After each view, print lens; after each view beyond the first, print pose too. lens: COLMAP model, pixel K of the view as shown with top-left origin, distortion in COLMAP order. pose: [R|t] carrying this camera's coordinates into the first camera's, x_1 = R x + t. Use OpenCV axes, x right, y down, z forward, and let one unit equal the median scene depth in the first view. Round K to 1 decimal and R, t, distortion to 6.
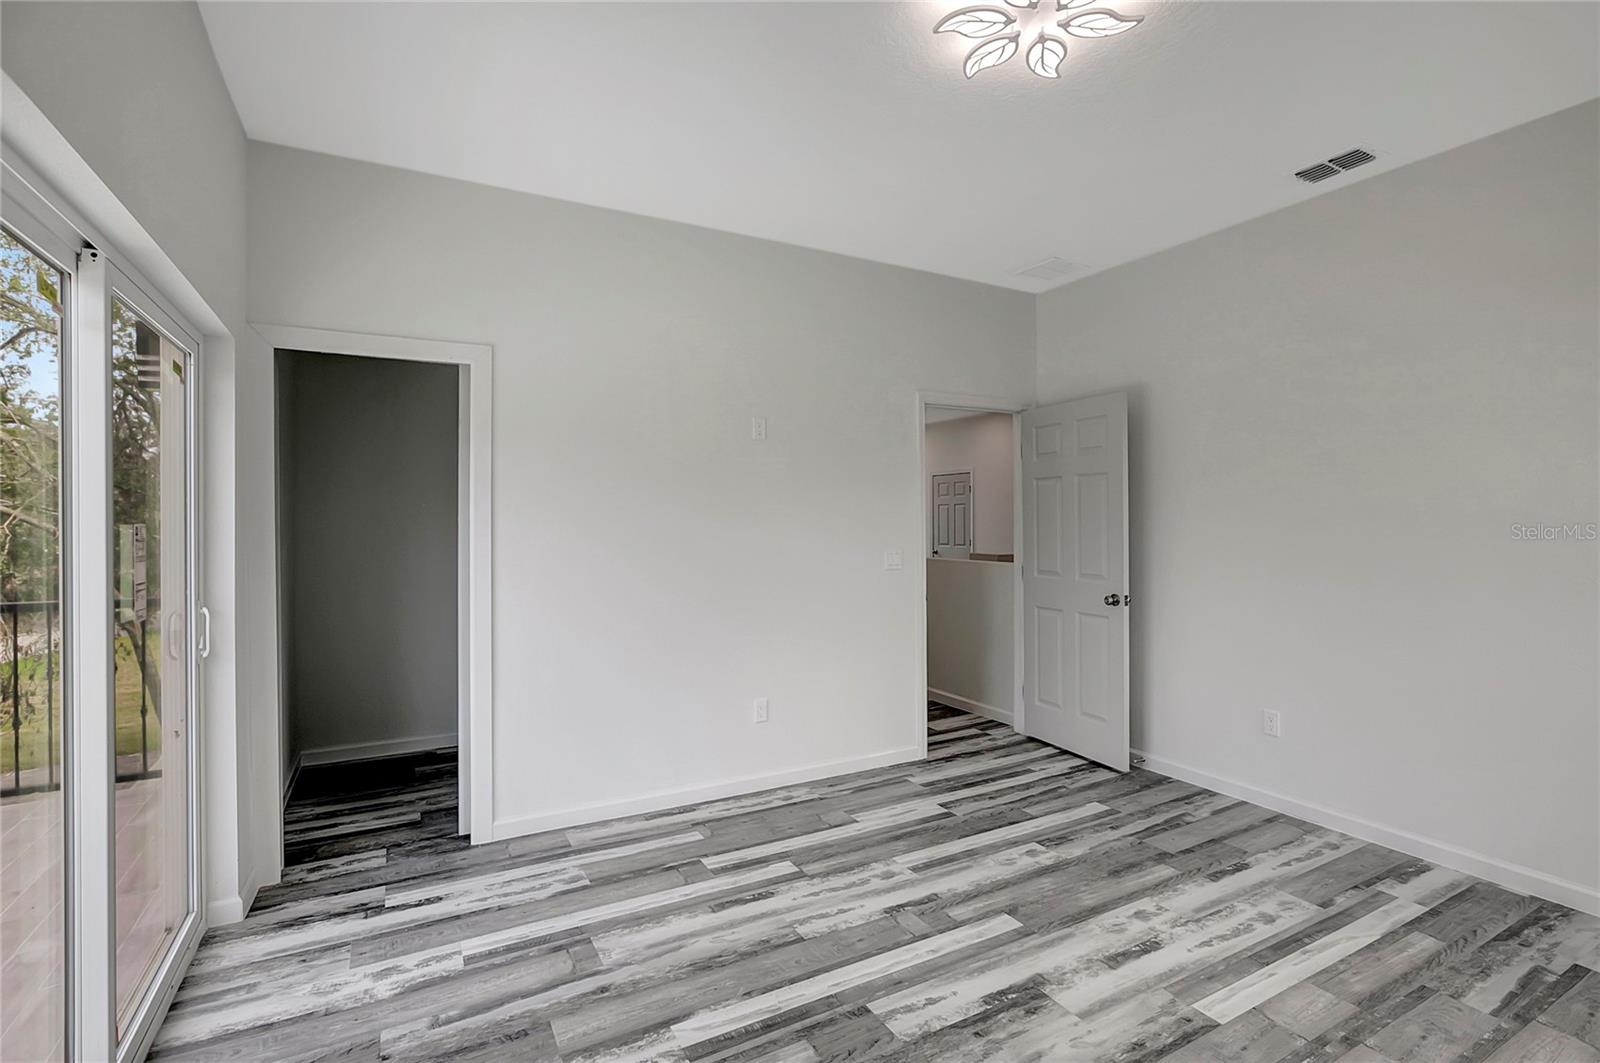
lens RADIAL K [[739.6, 0, 804.4], [0, 739.6, 514.2], [0, 0, 1]] dist [-0.023939, 0.015592]
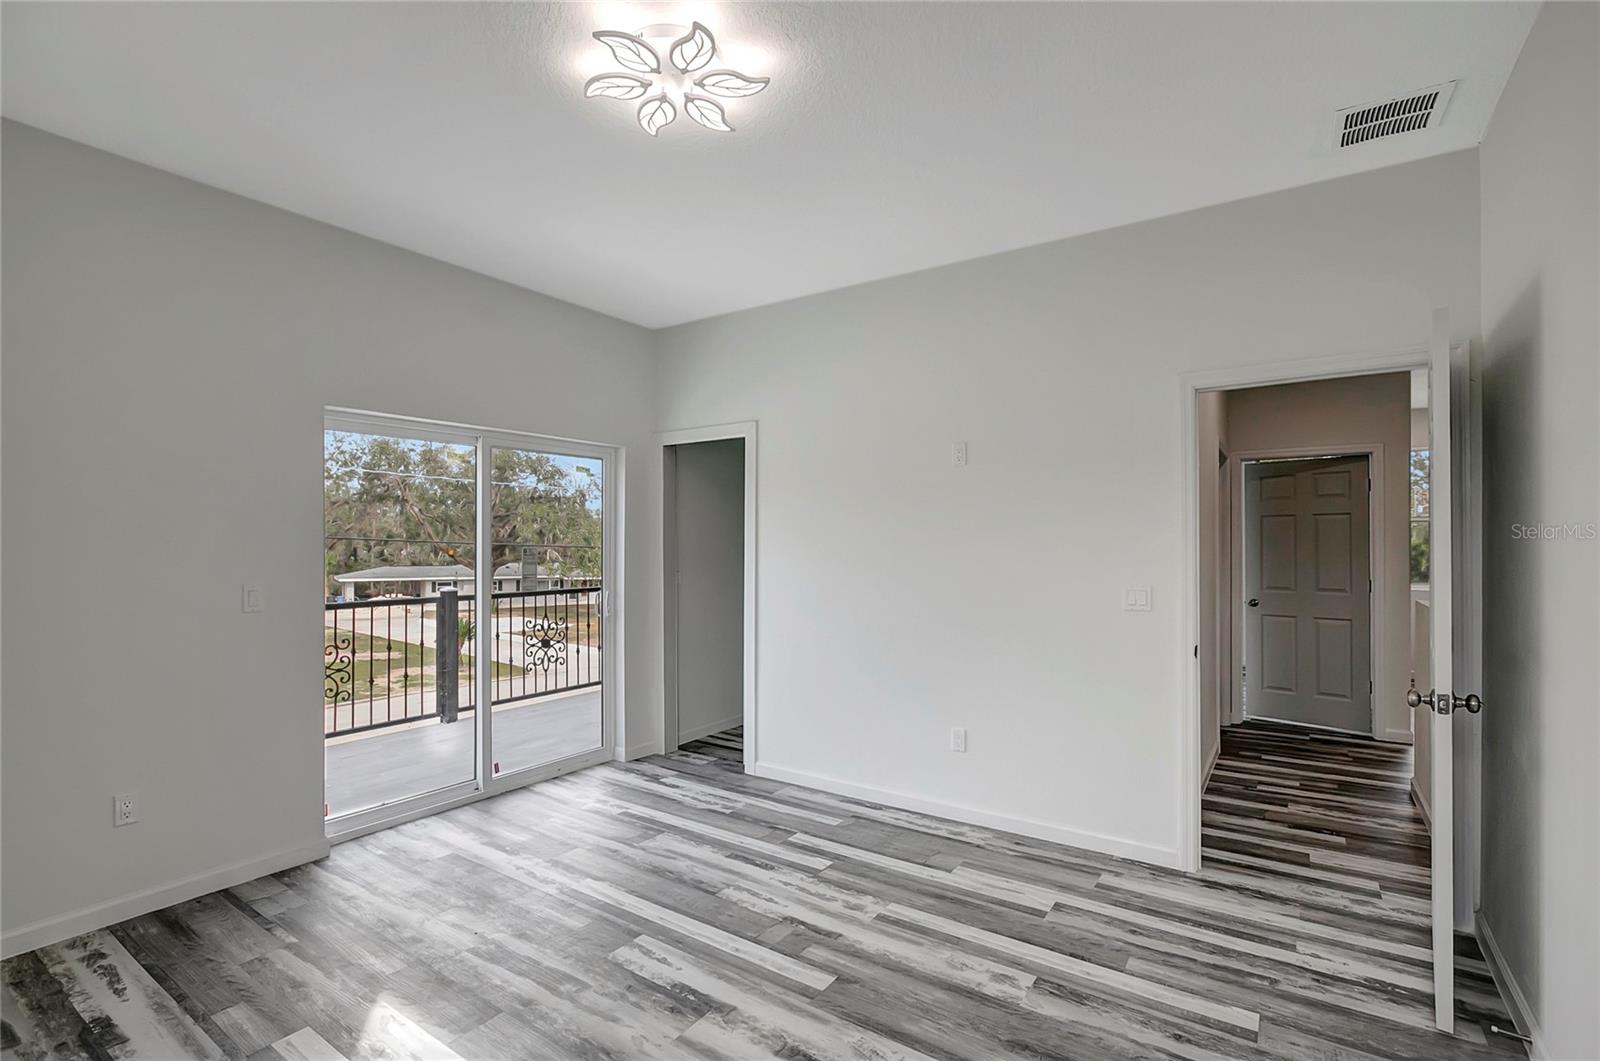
lens RADIAL K [[739.6, 0, 804.4], [0, 739.6, 513.2], [0, 0, 1]] dist [-0.023939, 0.015592]
pose [[0.449098, -0.035992, -0.892757, 1.067035], [0.008091, 0.999311, -0.036218, -0.004636], [0.893446, 0.009042, 0.449080, 0.529921]]
